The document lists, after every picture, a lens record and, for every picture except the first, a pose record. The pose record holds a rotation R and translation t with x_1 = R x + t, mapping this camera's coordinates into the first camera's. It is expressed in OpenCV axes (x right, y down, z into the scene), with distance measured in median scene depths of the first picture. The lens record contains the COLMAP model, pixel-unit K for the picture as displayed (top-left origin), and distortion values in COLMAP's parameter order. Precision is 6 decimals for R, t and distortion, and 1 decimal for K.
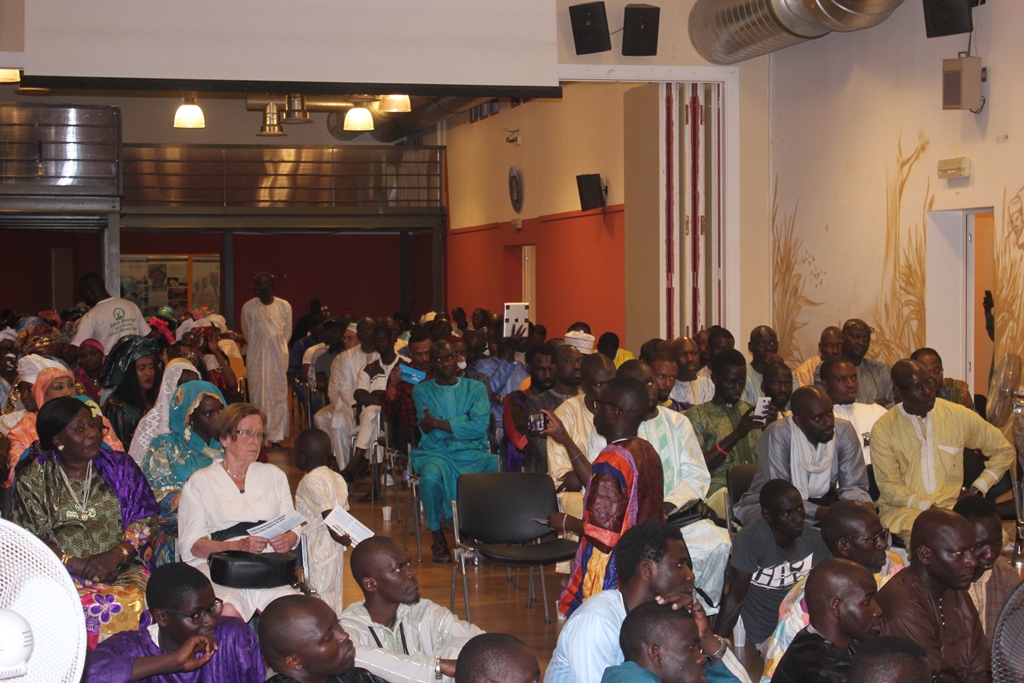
lens RADIAL K [[1931.3, 0, 512.0], [0, 1931.3, 341.5], [0, 0, 1]] dist [0.021964, 0.137301]
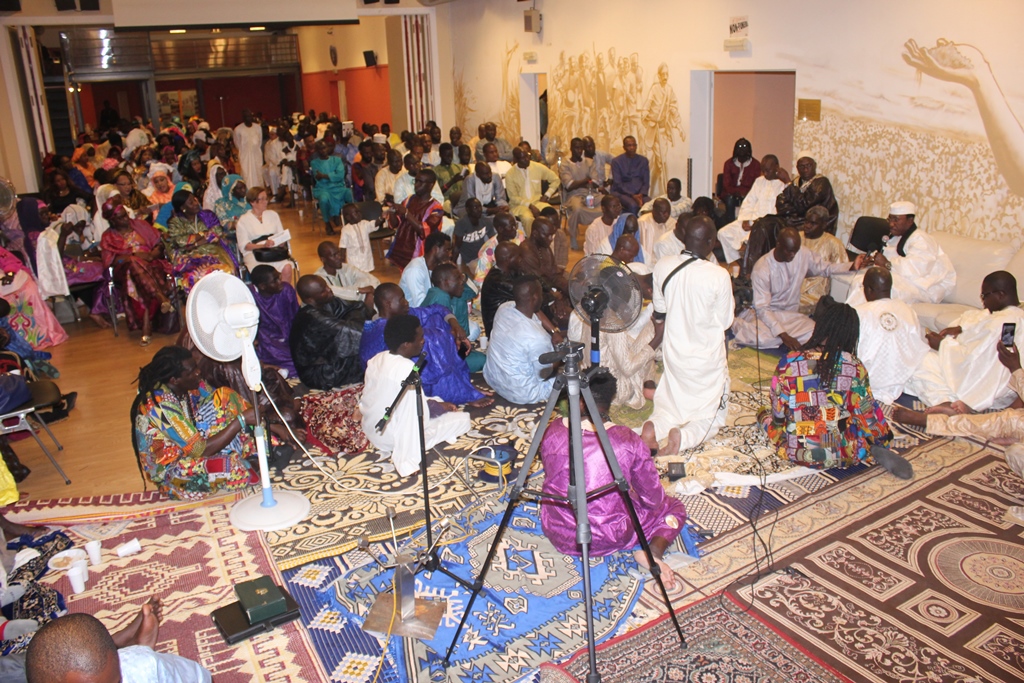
lens RADIAL K [[849.4, 0, 524.7], [0, 849.4, 362.7], [0, 0, 1]] dist [-0.170509, 0.140606]
pose [[0.973539, -0.101717, 0.204633, -0.026420], [0.037043, 0.953875, 0.297911, -0.031150], [-0.225497, -0.282448, 0.932402, -0.067778]]
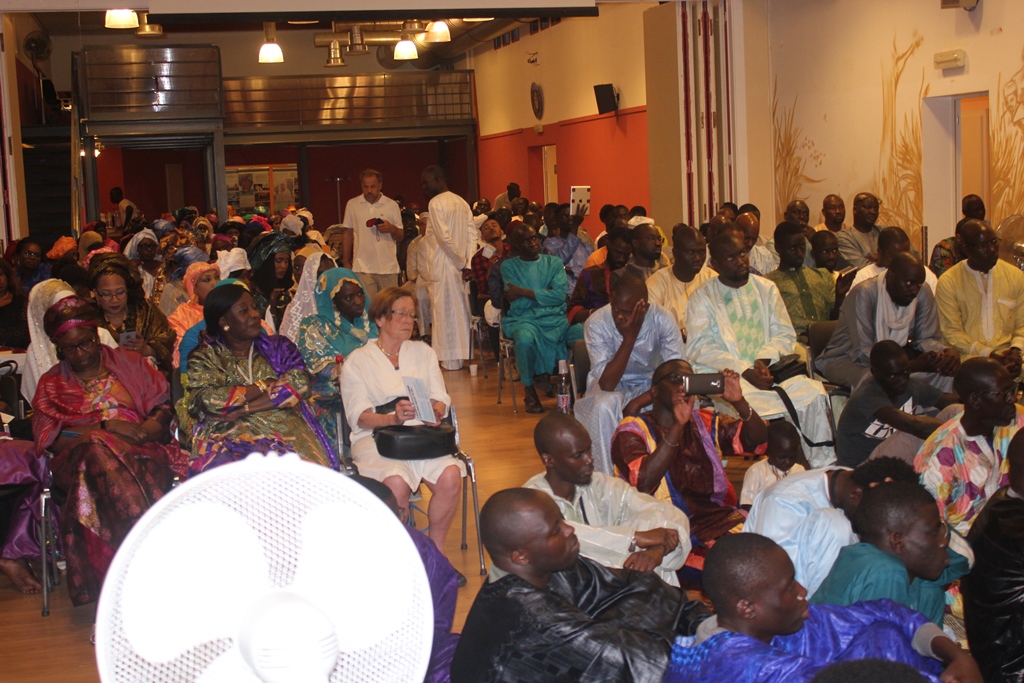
lens RADIAL K [[1450.2, 0, 512.0], [0, 1450.2, 341.5], [0, 0, 1]] dist [-0.014001, 0.043158]
pose [[0.999179, -0.040427, 0.002650, -0.042278], [0.040080, 0.995905, 0.081031, -0.000875], [-0.005915, -0.080858, 0.996708, 0.102083]]
